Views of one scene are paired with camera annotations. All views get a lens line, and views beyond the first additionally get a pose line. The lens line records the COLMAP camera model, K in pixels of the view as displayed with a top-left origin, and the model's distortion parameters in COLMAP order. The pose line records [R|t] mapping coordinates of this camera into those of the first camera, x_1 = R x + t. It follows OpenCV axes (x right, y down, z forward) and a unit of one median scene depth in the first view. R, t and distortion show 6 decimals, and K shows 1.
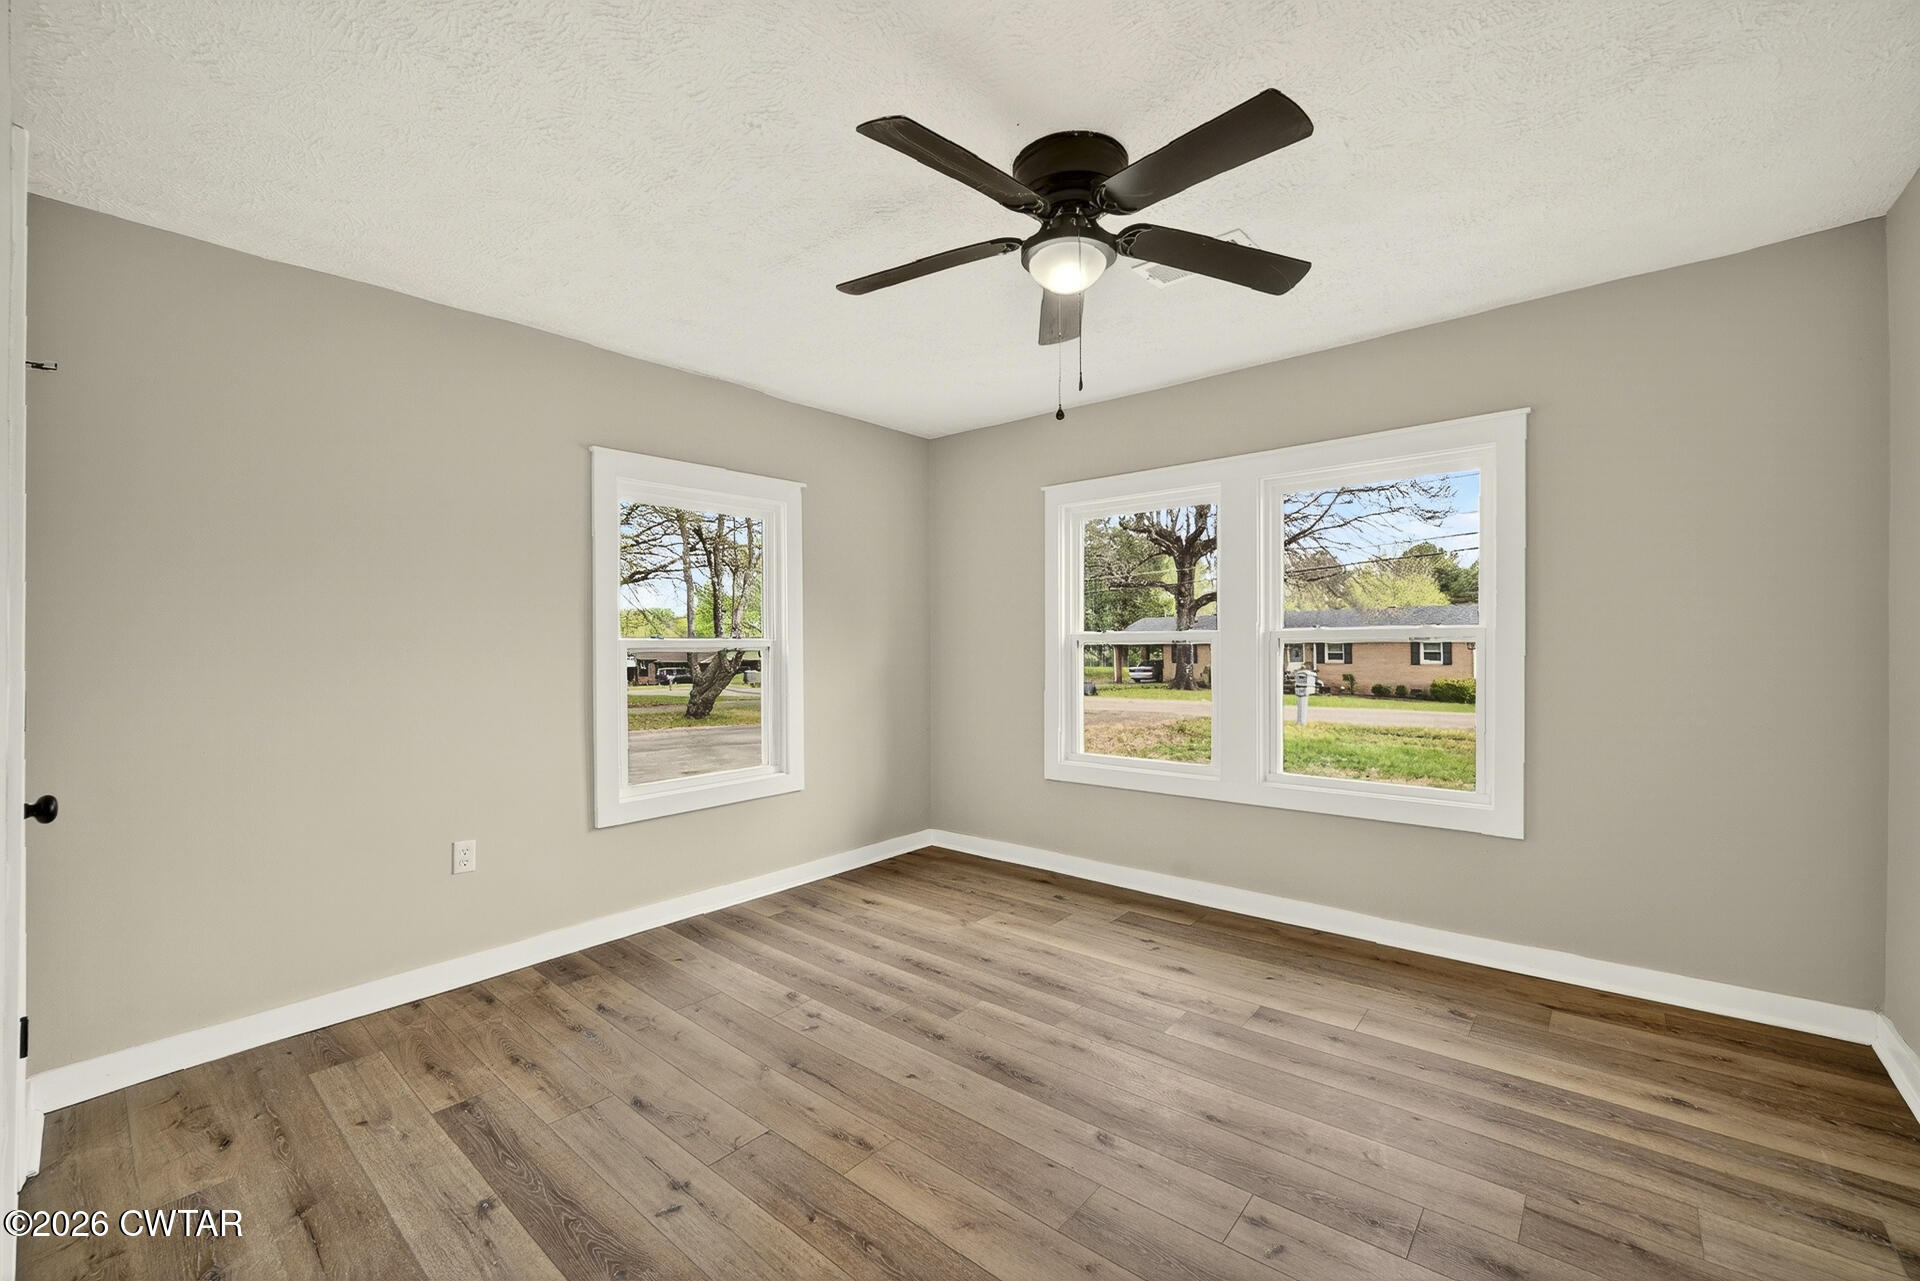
lens RADIAL K [[784.4, 0, 946.3], [0, 784.4, 651.7], [0, 0, 1]] dist [-0.001301, -0.000704]
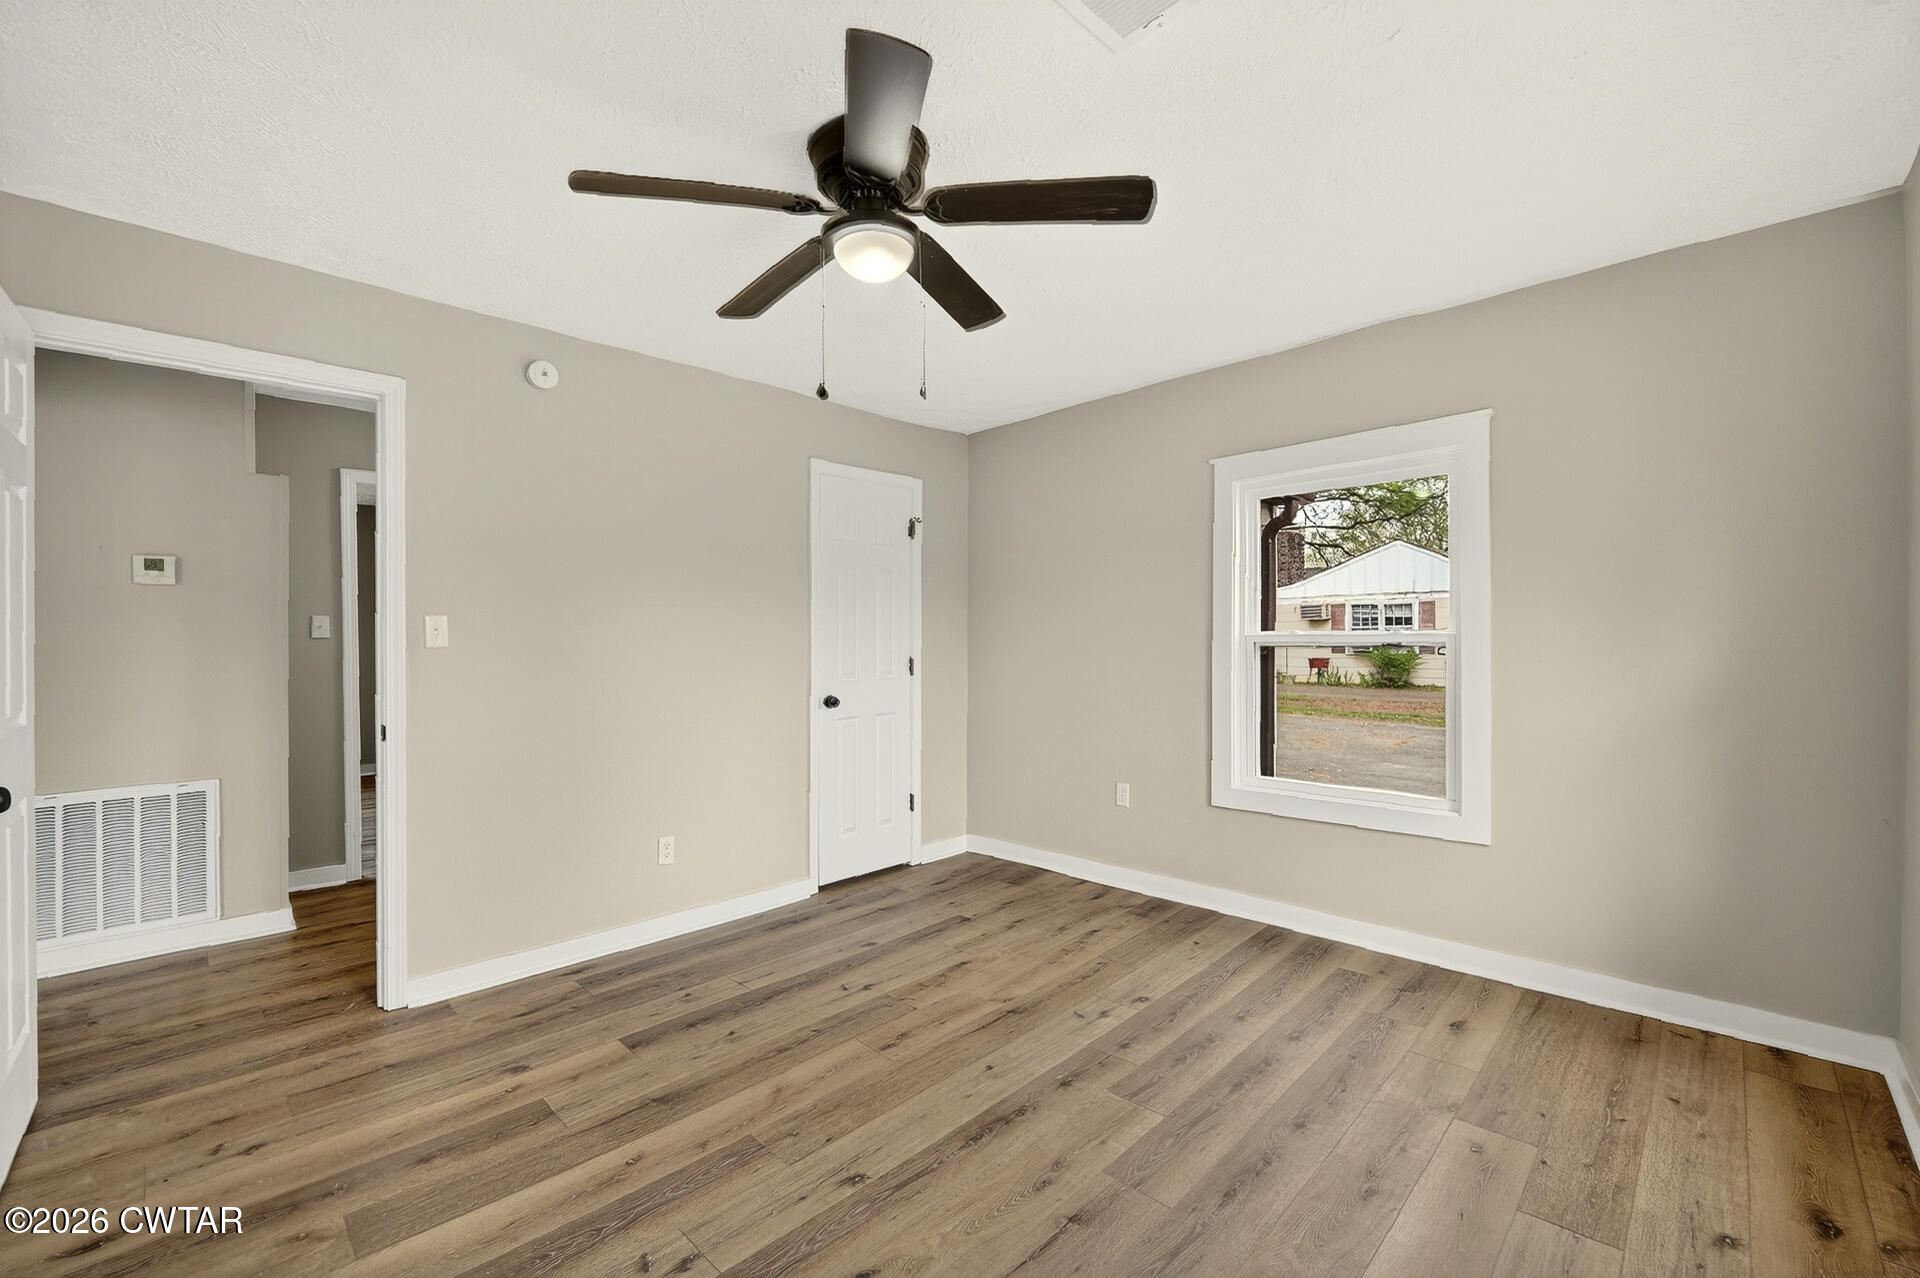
lens RADIAL K [[784.4, 0, 966.2], [0, 784.4, 643.0], [0, 0, 1]] dist [-0.001301, -0.000704]
pose [[-0.048031, 0.012949, -0.998762, 0.766697], [-0.001524, 0.999914, 0.013037, -0.018612], [0.998845, 0.002148, -0.048007, 0.807754]]
